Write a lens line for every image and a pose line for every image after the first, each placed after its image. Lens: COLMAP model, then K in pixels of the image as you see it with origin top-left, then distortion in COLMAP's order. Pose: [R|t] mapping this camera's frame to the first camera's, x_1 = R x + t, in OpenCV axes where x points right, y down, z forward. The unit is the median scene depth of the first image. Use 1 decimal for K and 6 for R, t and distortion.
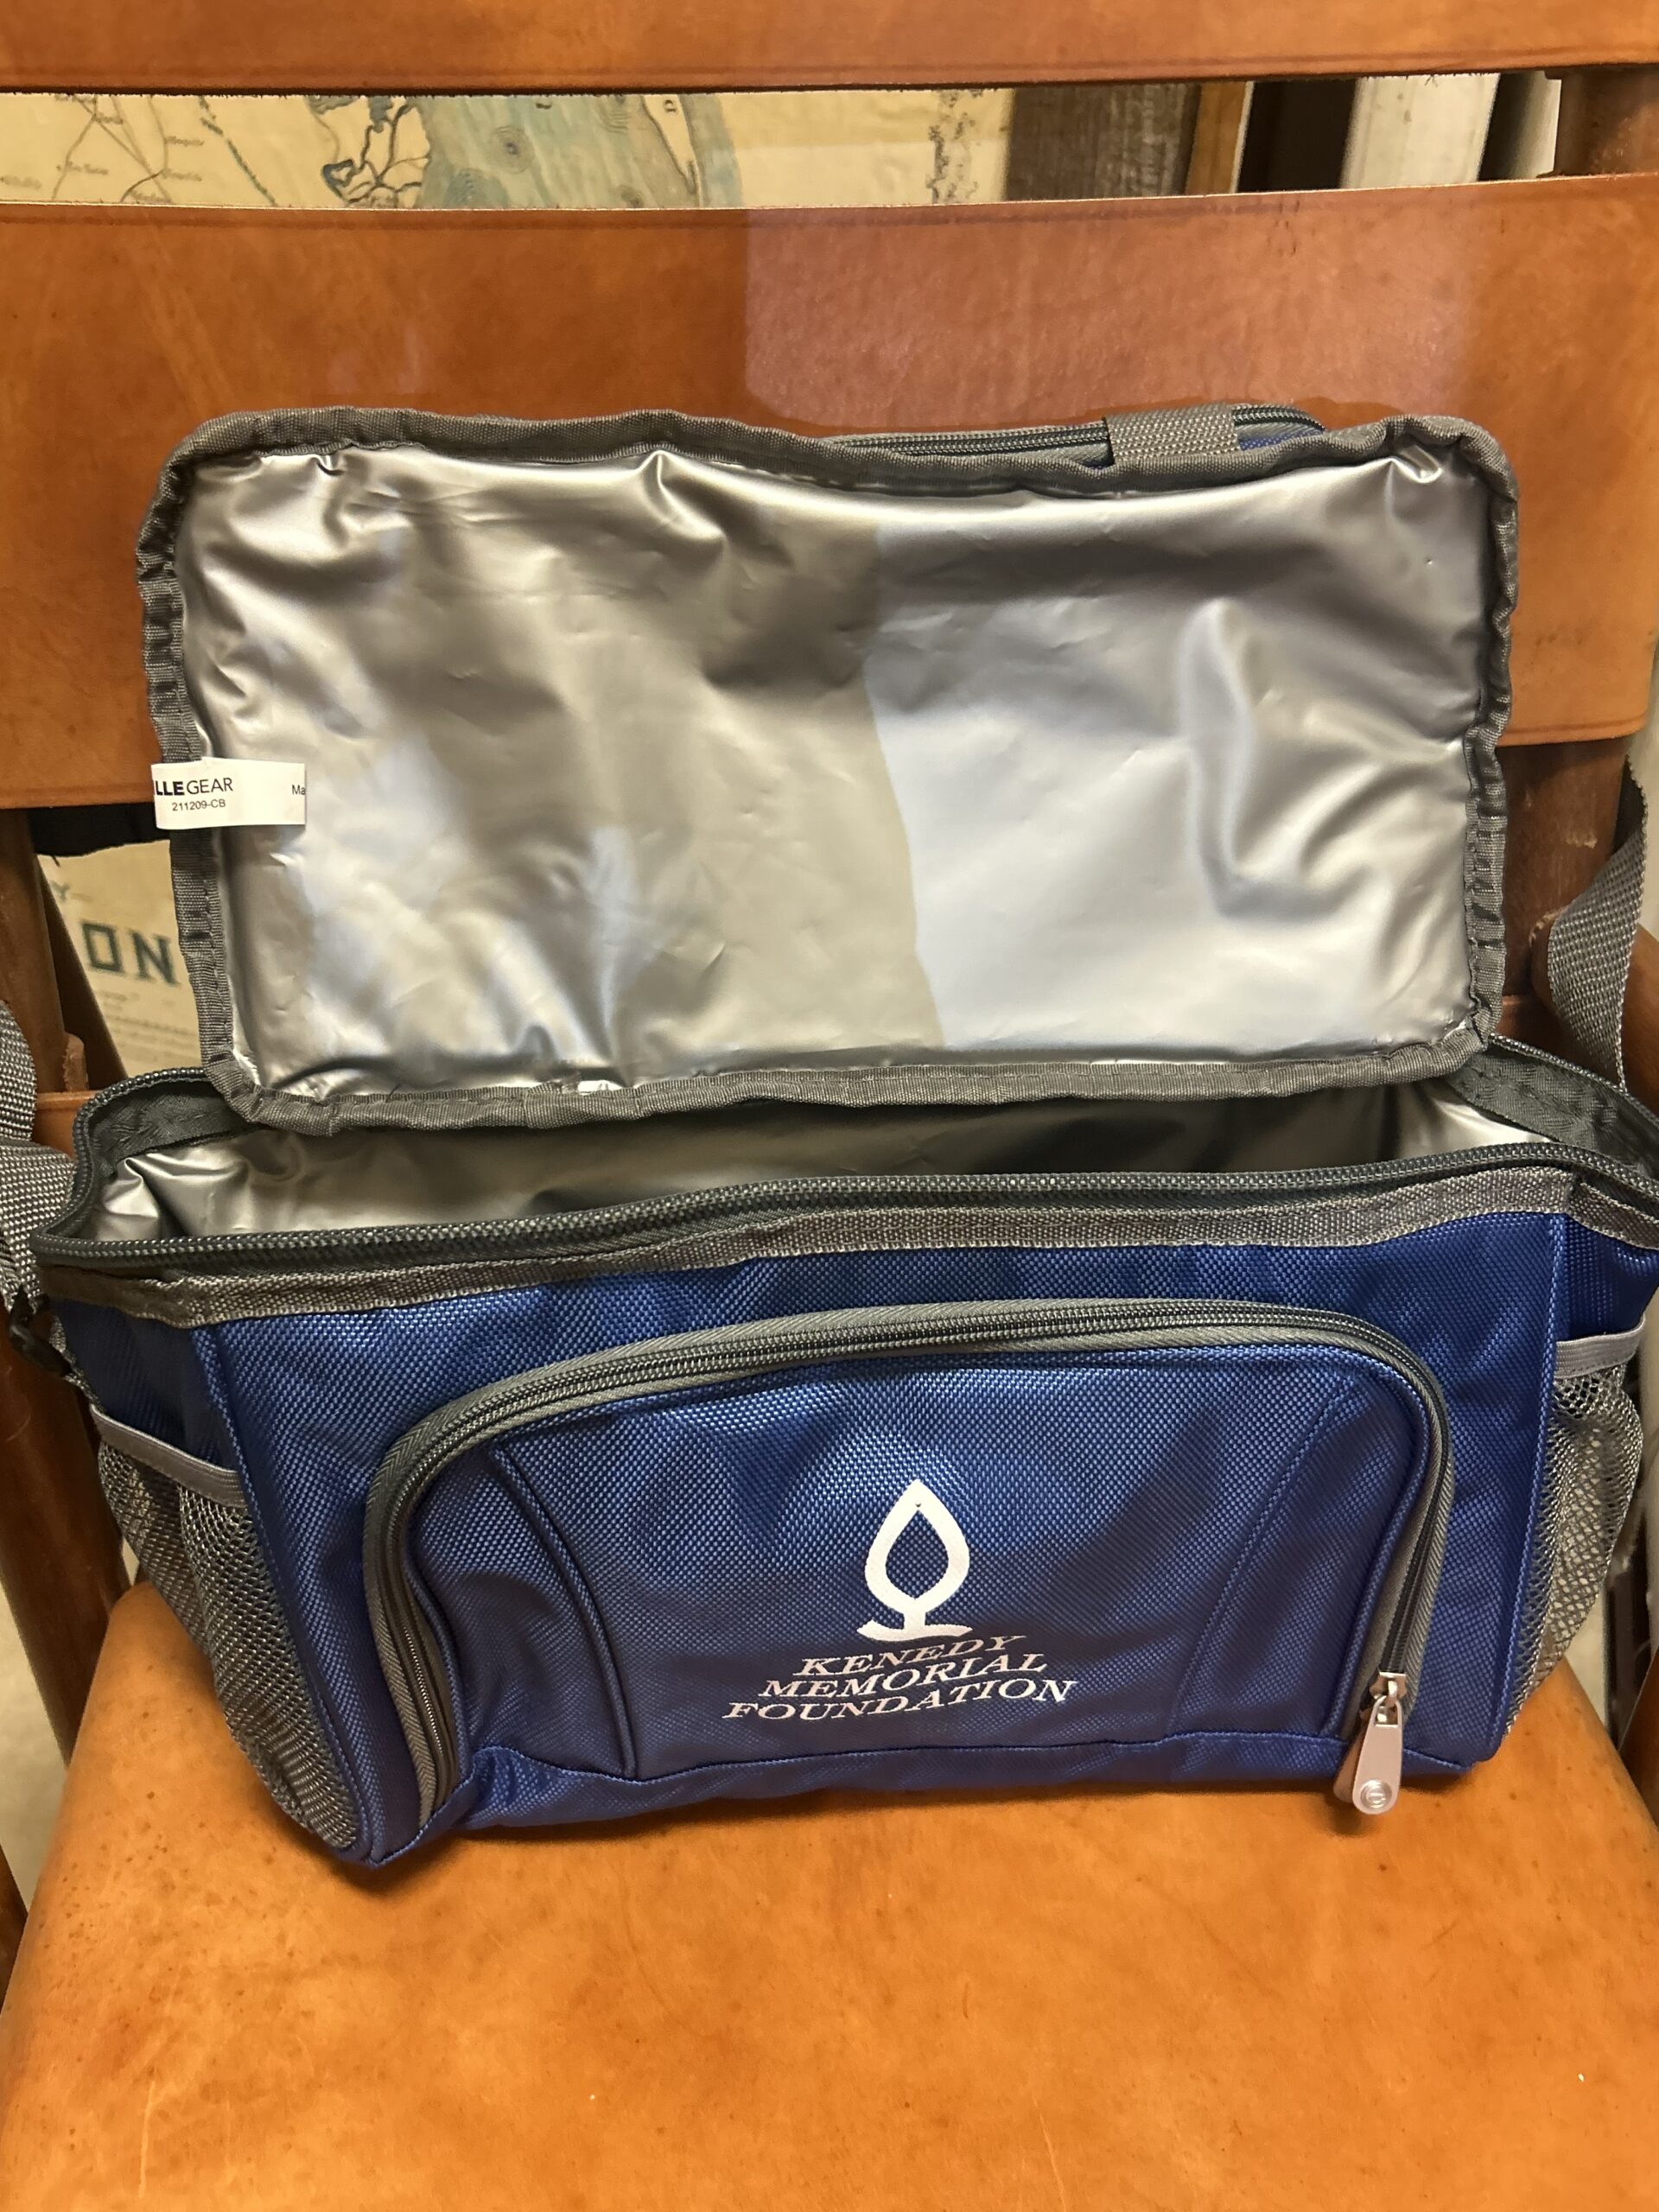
lens RADIAL K [[1885.7, 0, 841.5], [0, 1885.7, 1084.7], [0, 0, 1]] dist [-0.001762, -0.006670]
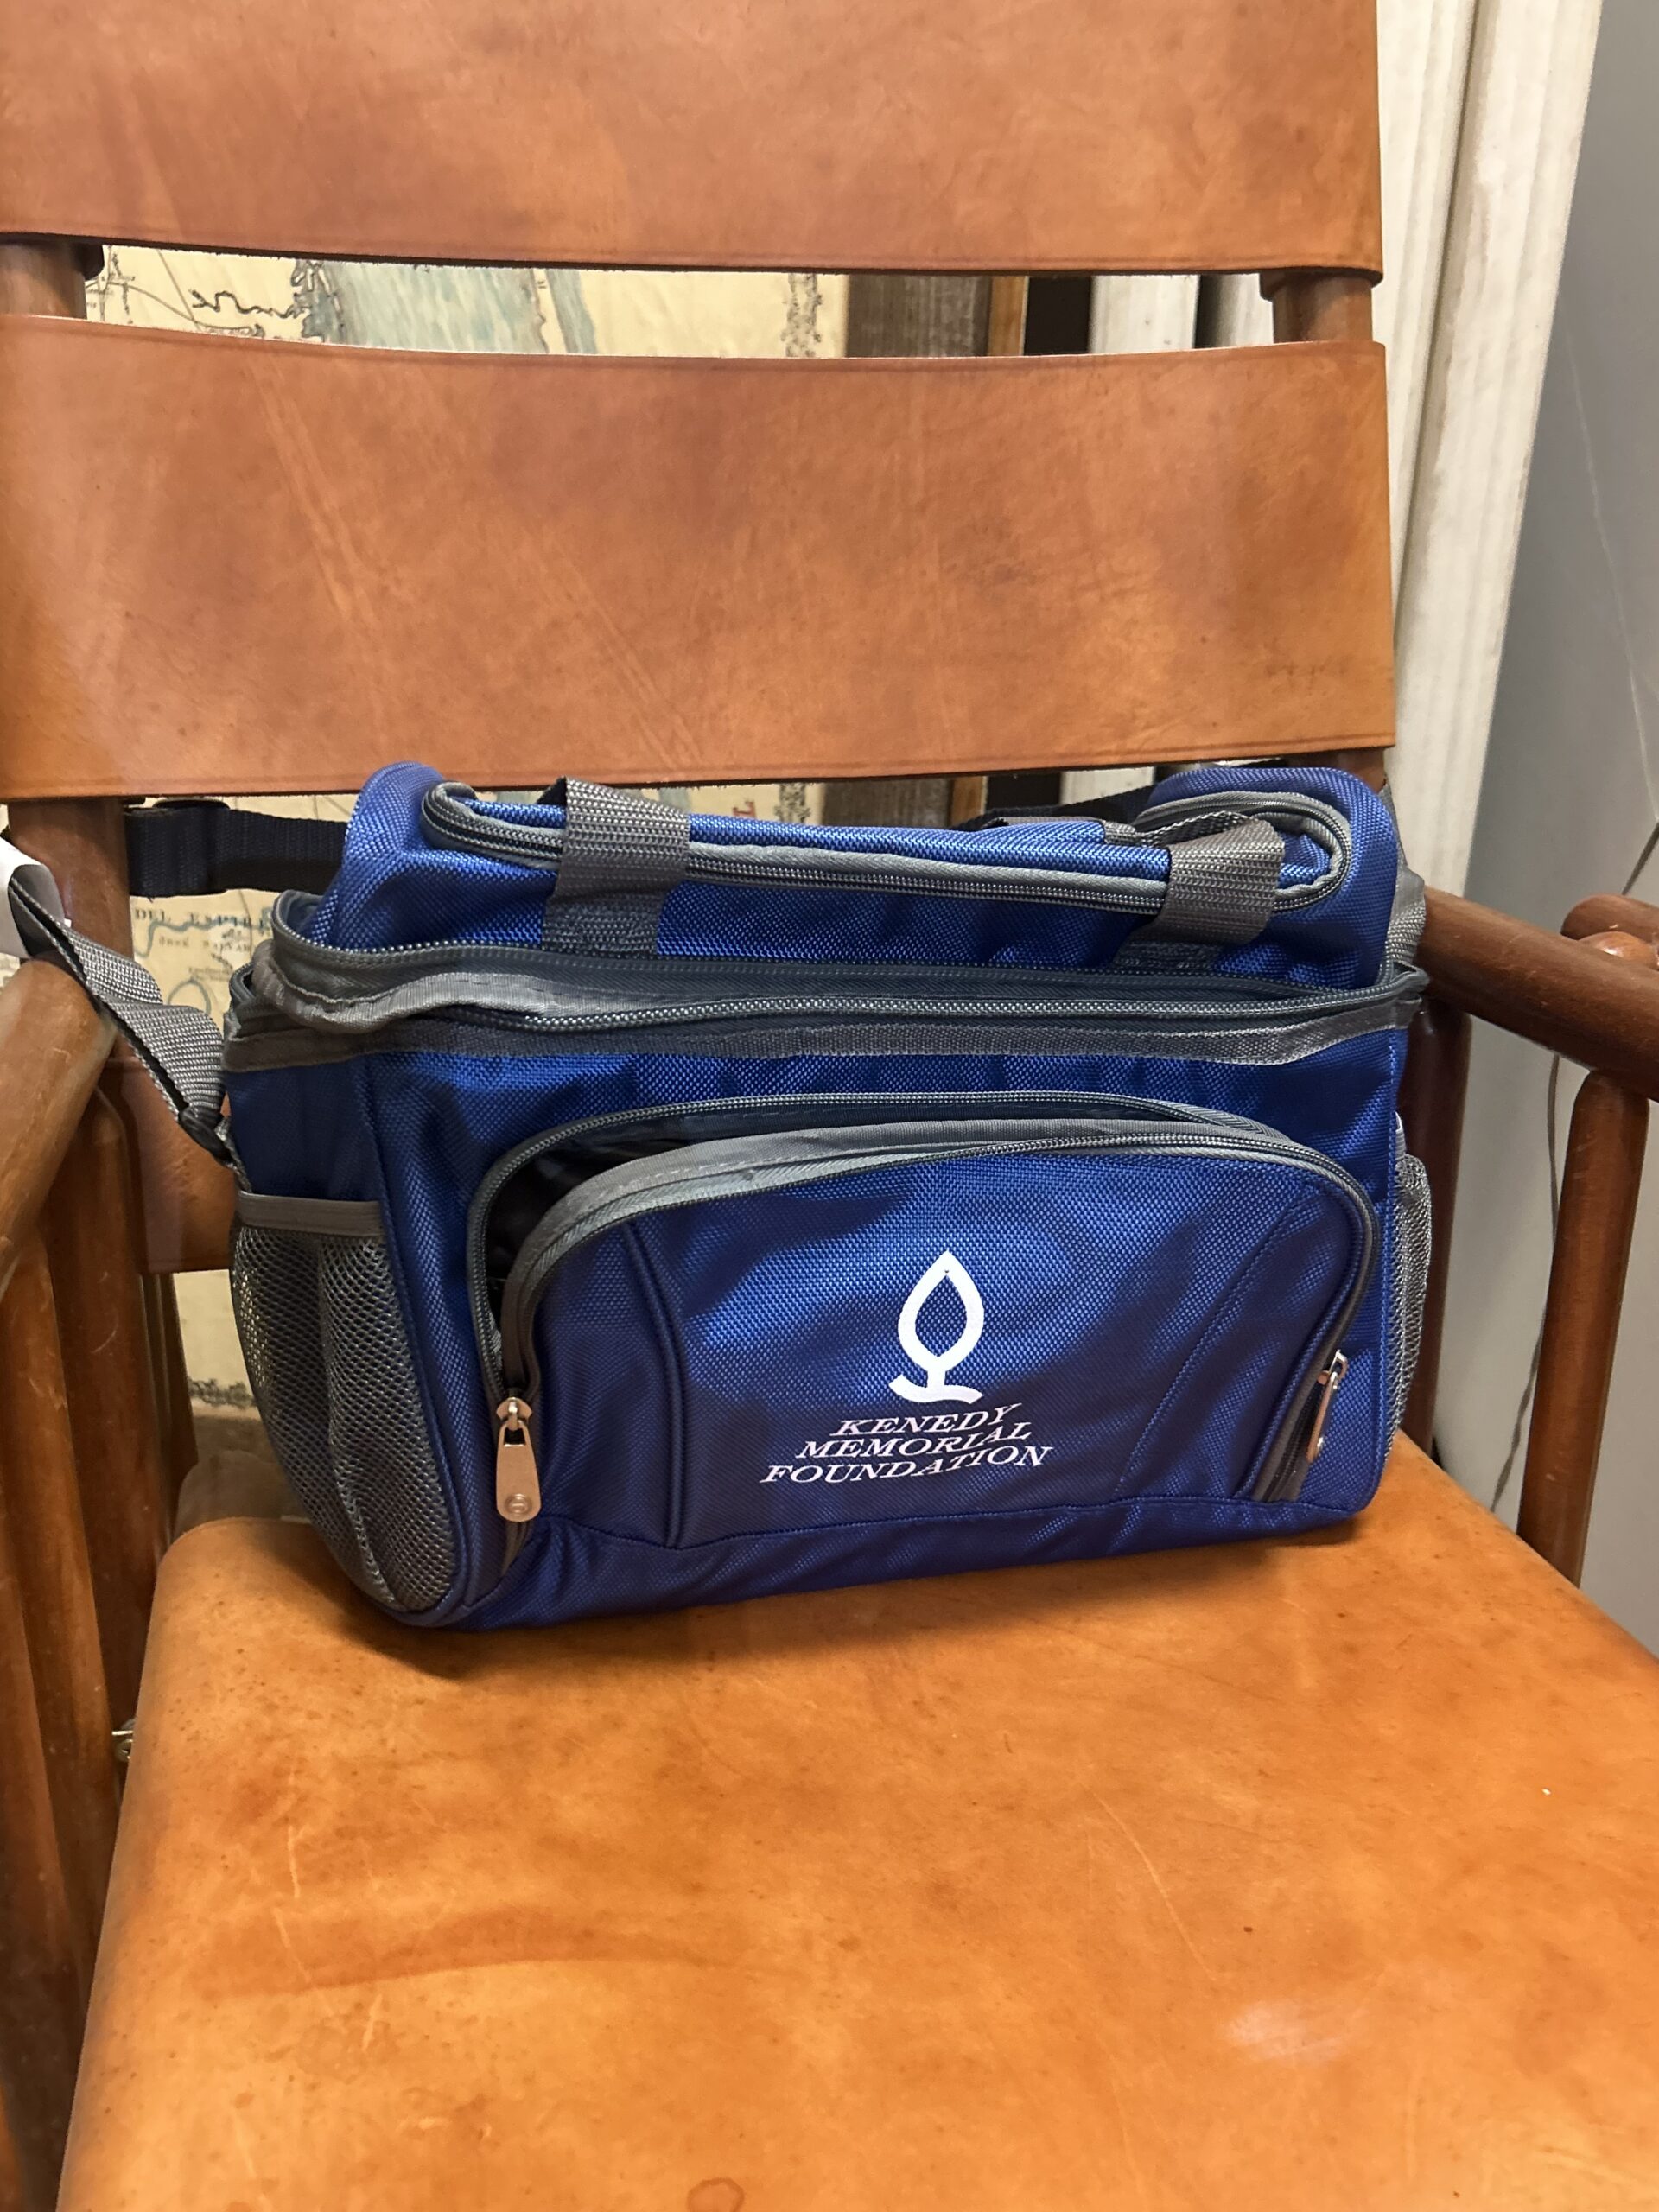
lens RADIAL K [[1885.7, 0, 838.7], [0, 1885.7, 1114.8], [0, 0, 1]] dist [-0.001762, -0.006670]
pose [[0.989461, -0.049124, 0.136215, -0.171625], [0.083006, 0.963218, -0.255578, 0.413462], [-0.118649, 0.264191, 0.957144, -0.163988]]
